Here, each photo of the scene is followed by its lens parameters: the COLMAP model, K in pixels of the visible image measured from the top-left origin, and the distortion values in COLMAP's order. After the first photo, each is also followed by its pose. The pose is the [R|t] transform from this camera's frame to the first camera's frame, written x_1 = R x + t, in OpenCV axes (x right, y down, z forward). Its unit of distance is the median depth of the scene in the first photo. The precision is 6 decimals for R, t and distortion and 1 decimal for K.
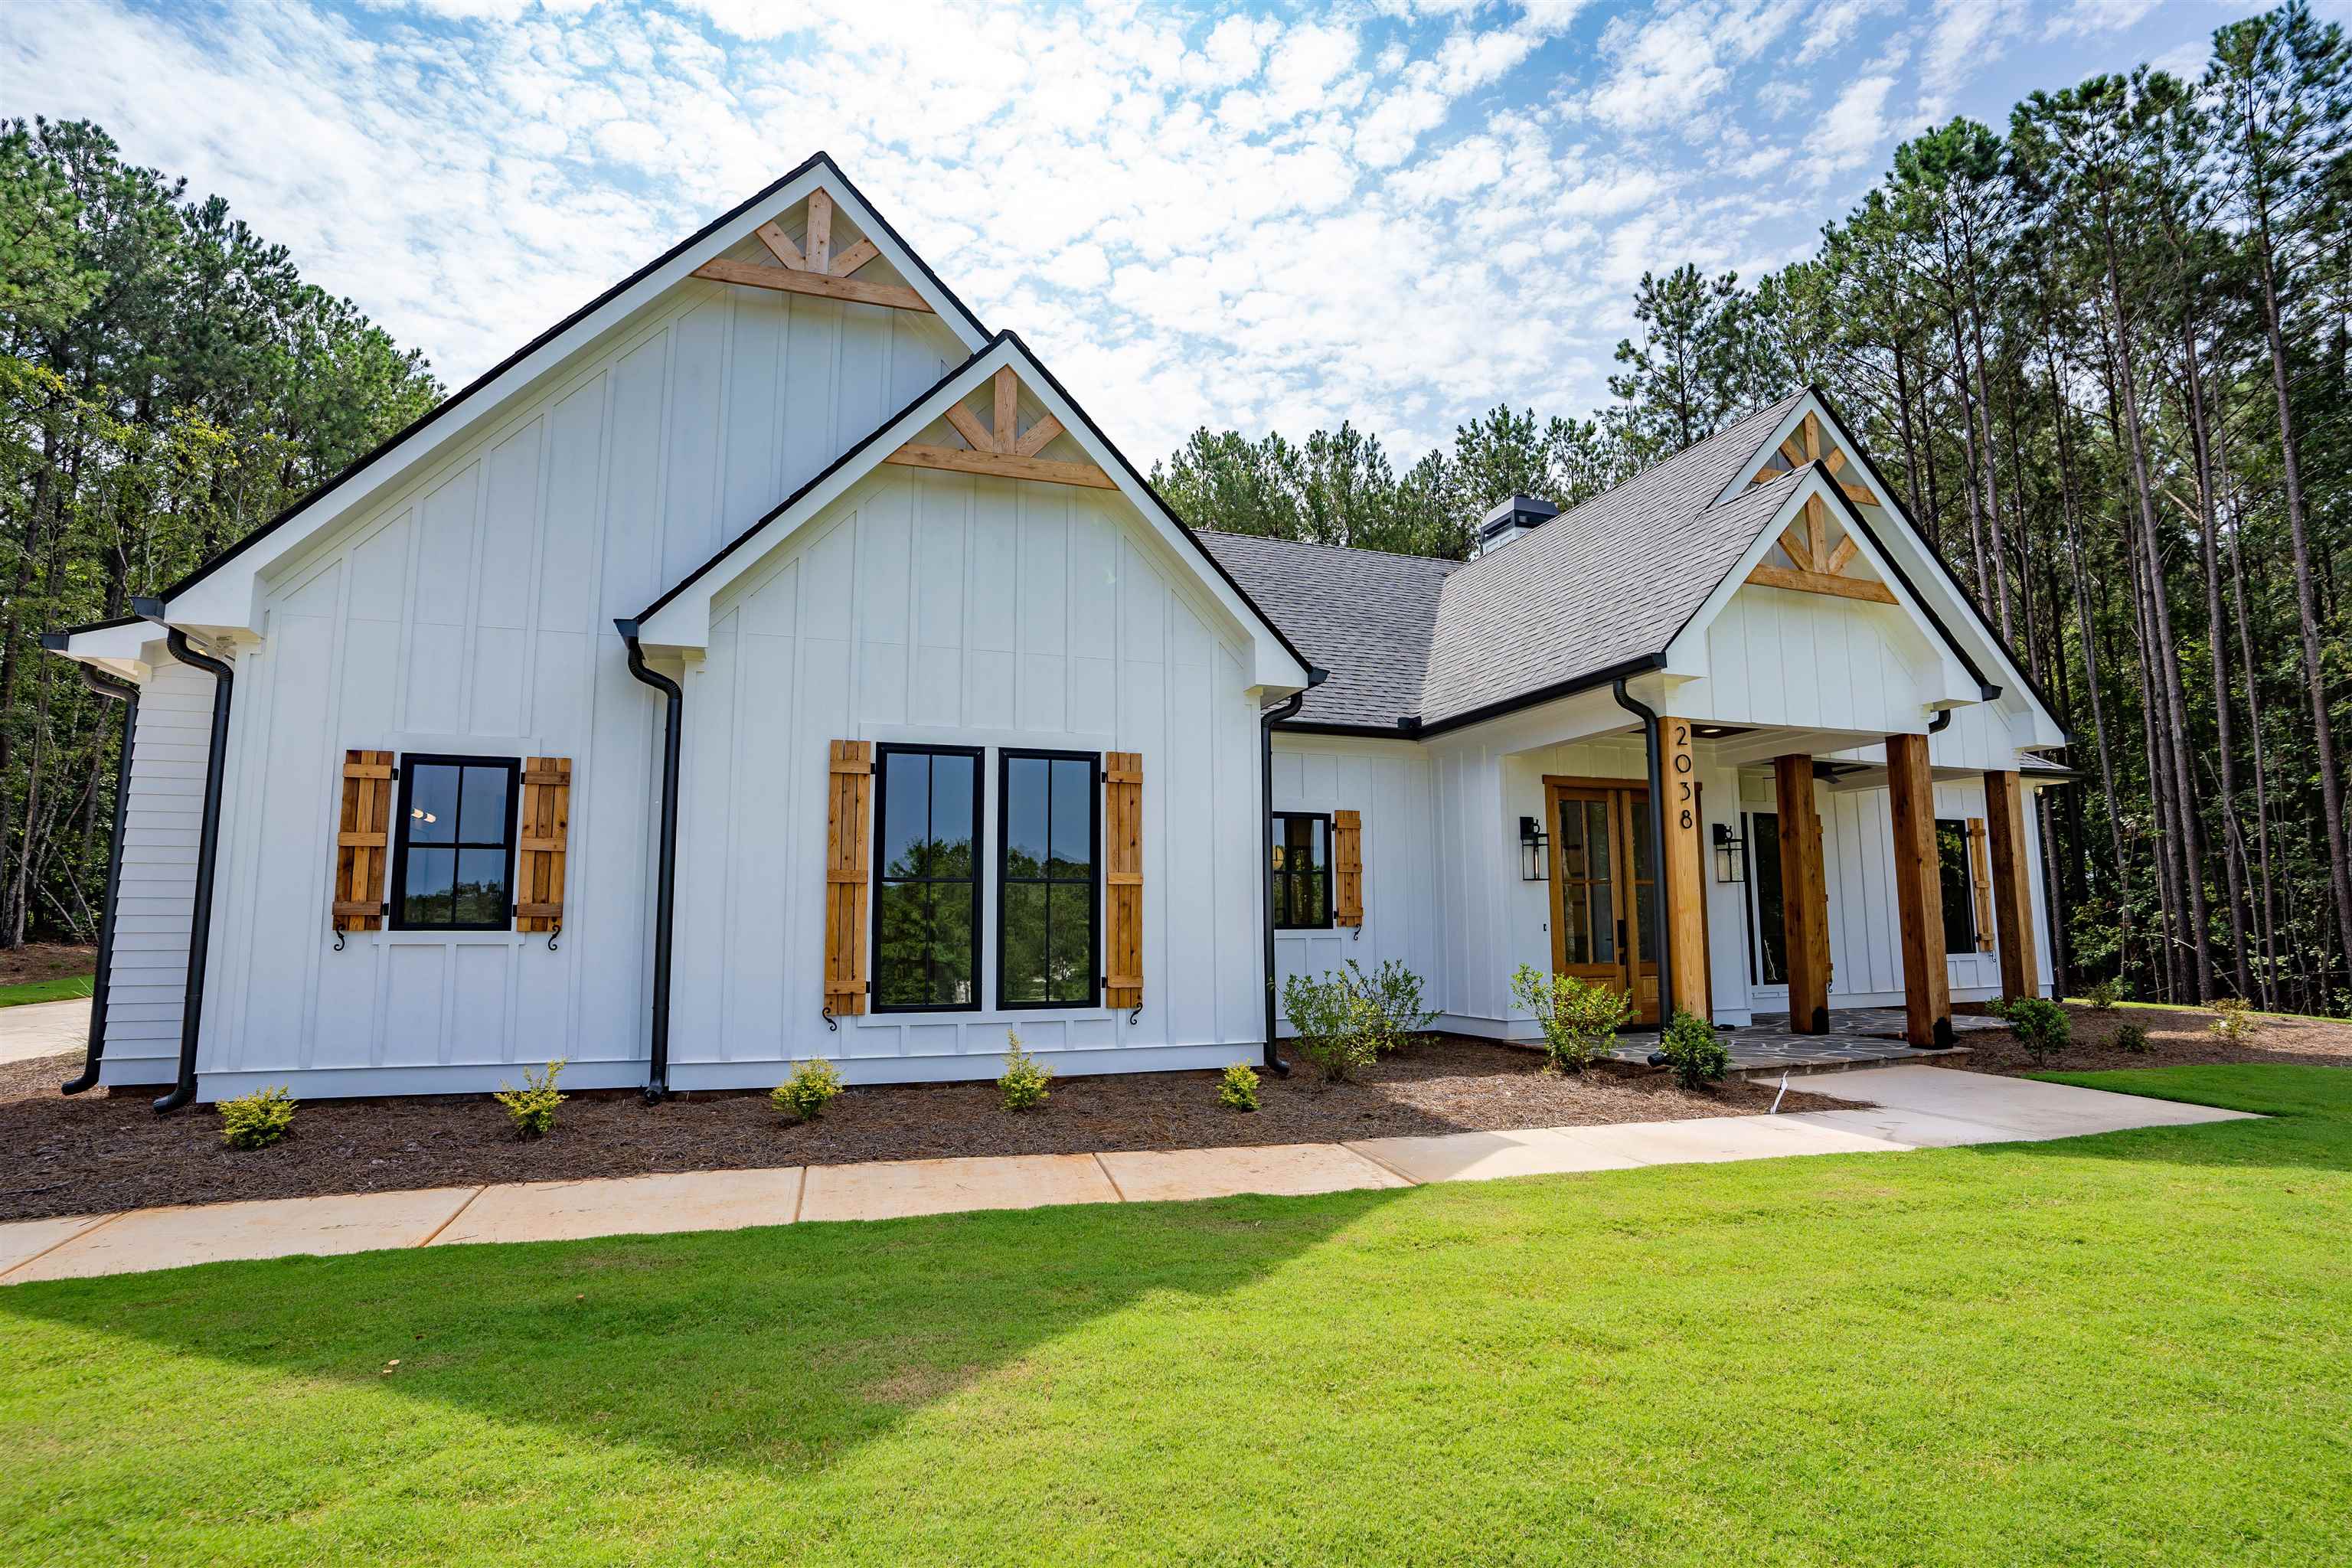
lens RADIAL K [[1176.7, 0, 1183.8], [0, 1176.7, 791.7], [0, 0, 1]] dist [-0.080099, 0.033092]
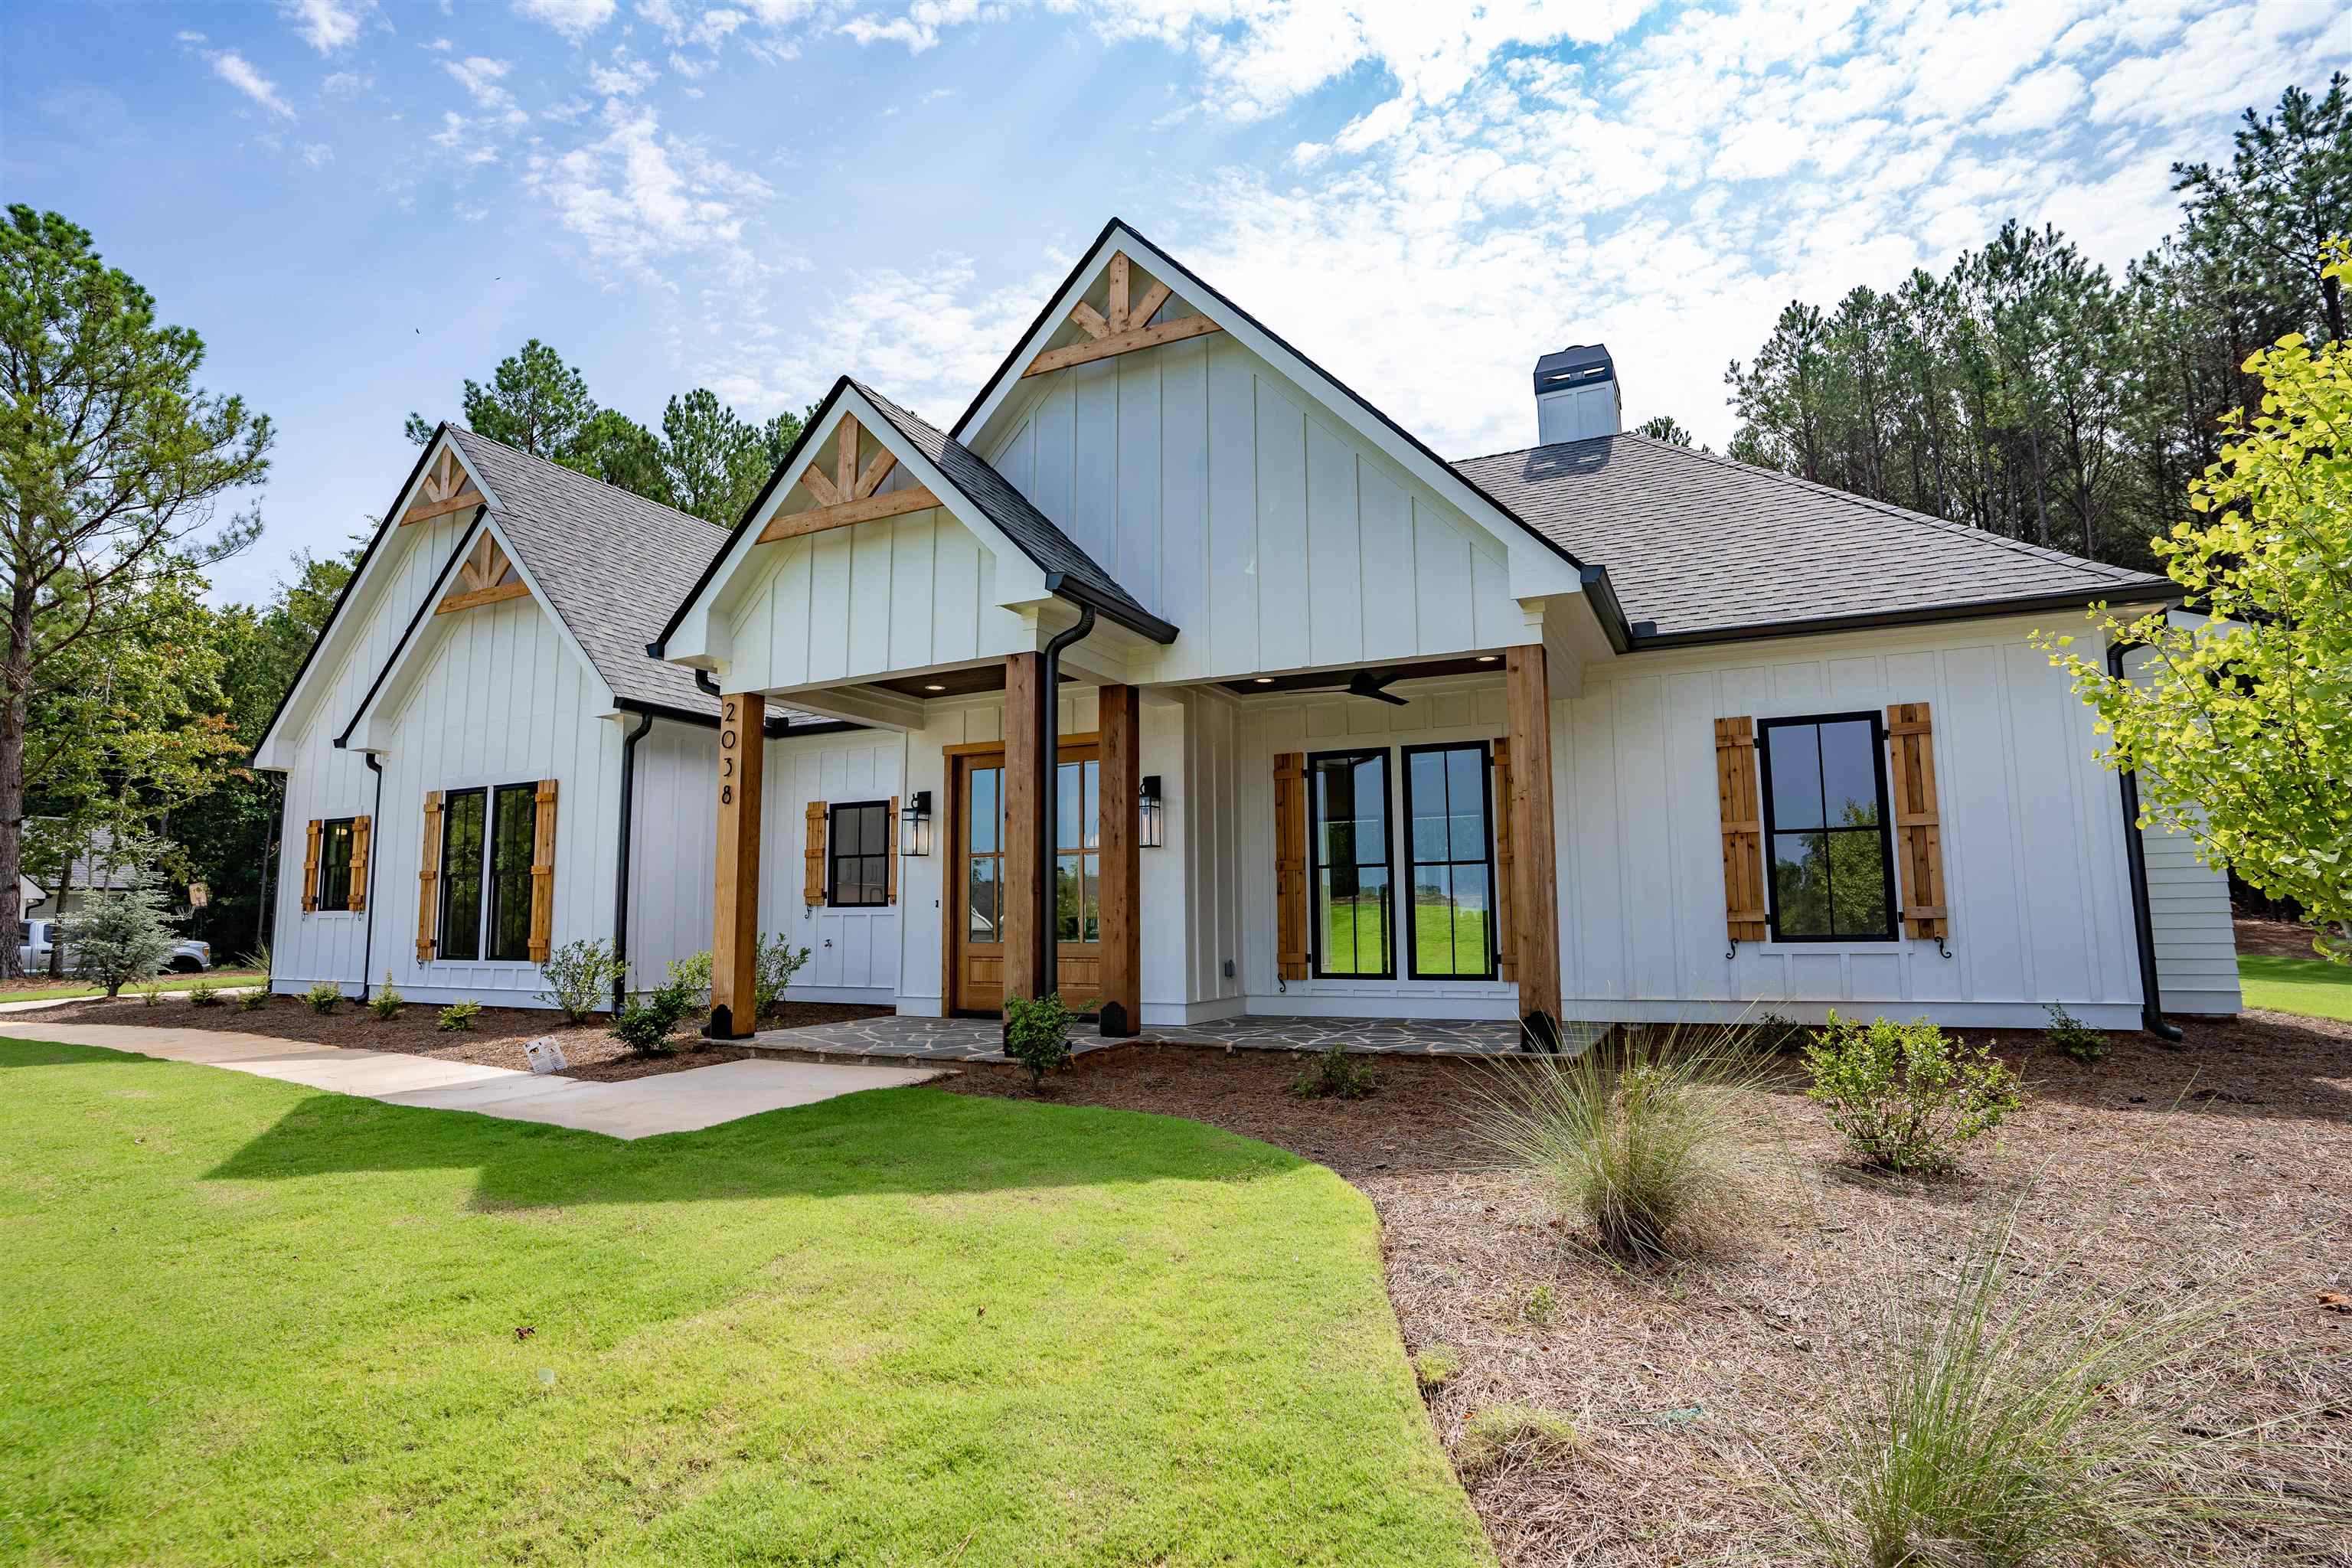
lens RADIAL K [[1163.2, 0, 1187.7], [0, 1163.2, 748.2], [0, 0, 1]] dist [-0.075287, 0.033085]
pose [[0.697034, -0.106651, -0.709062, 1.438179], [0.089981, 0.994070, -0.061064, 0.081712], [0.711369, -0.021238, 0.702497, 0.593519]]
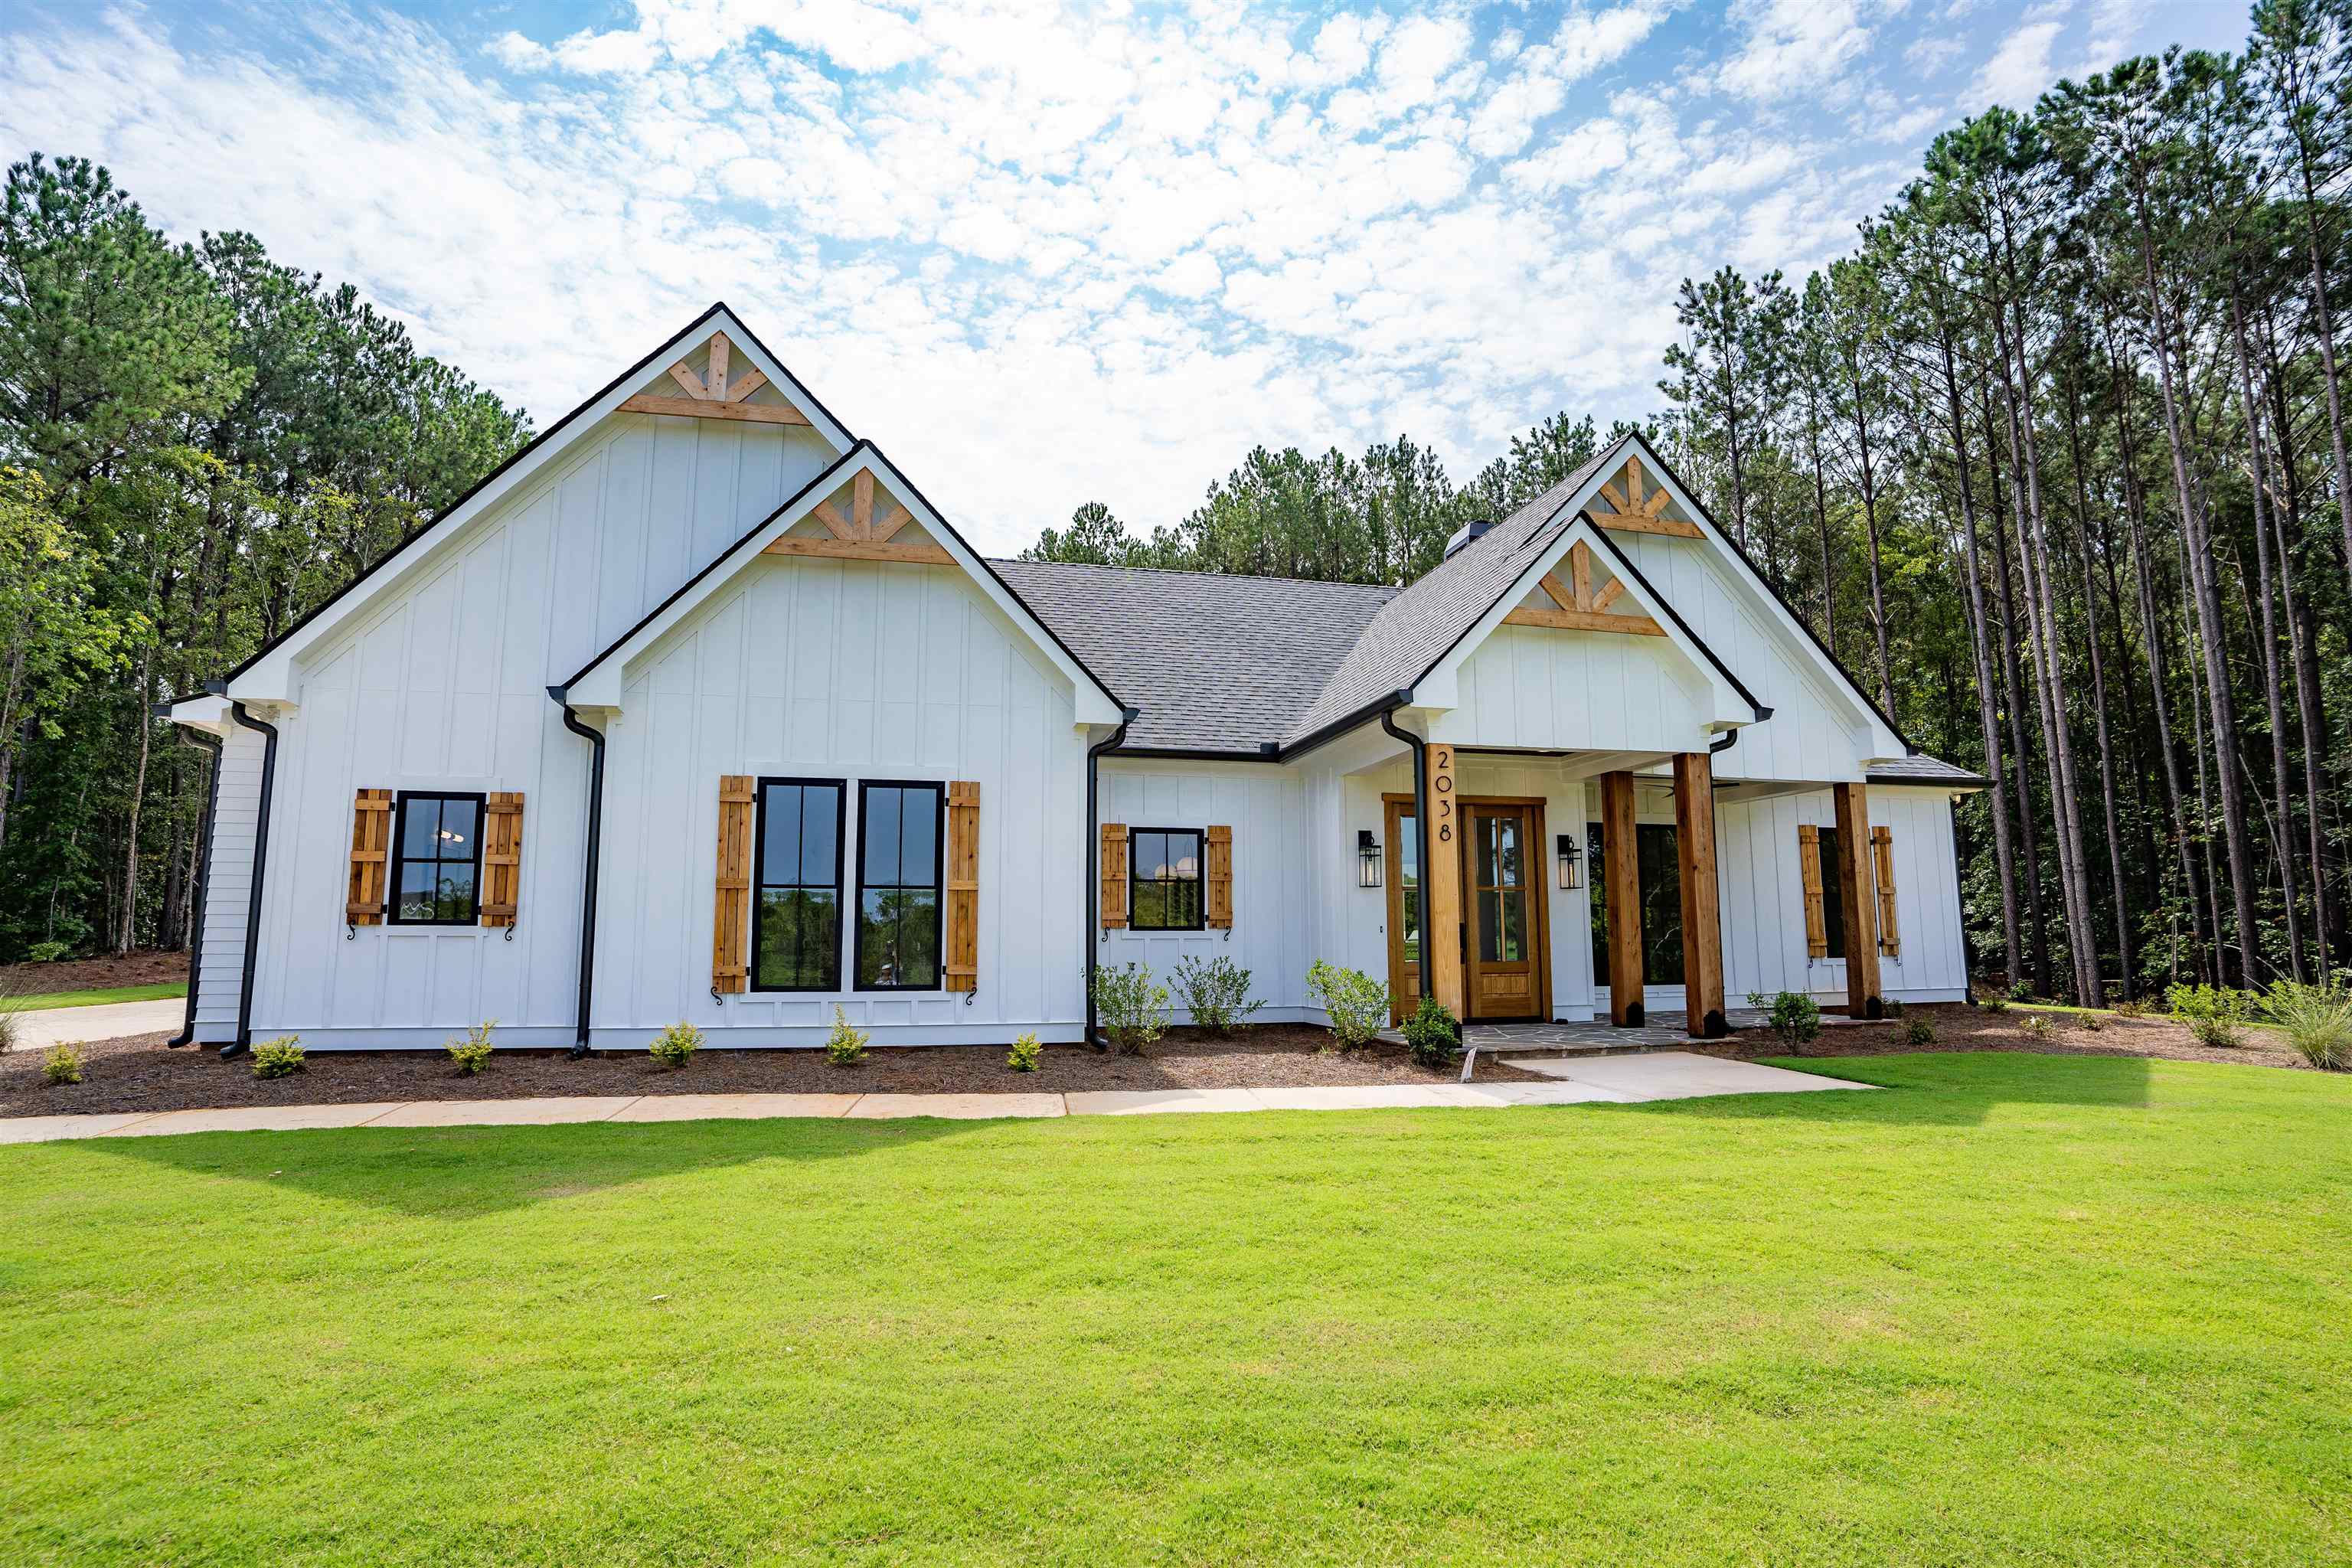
lens RADIAL K [[1192.3, 0, 1177.9], [0, 1192.3, 792.2], [0, 0, 1]] dist [-0.082365, 0.034900]
pose [[0.994256, -0.011684, -0.106388, 0.298340], [0.010752, 0.999899, -0.009322, -0.008296], [0.106486, 0.008125, 0.994281, -0.197128]]
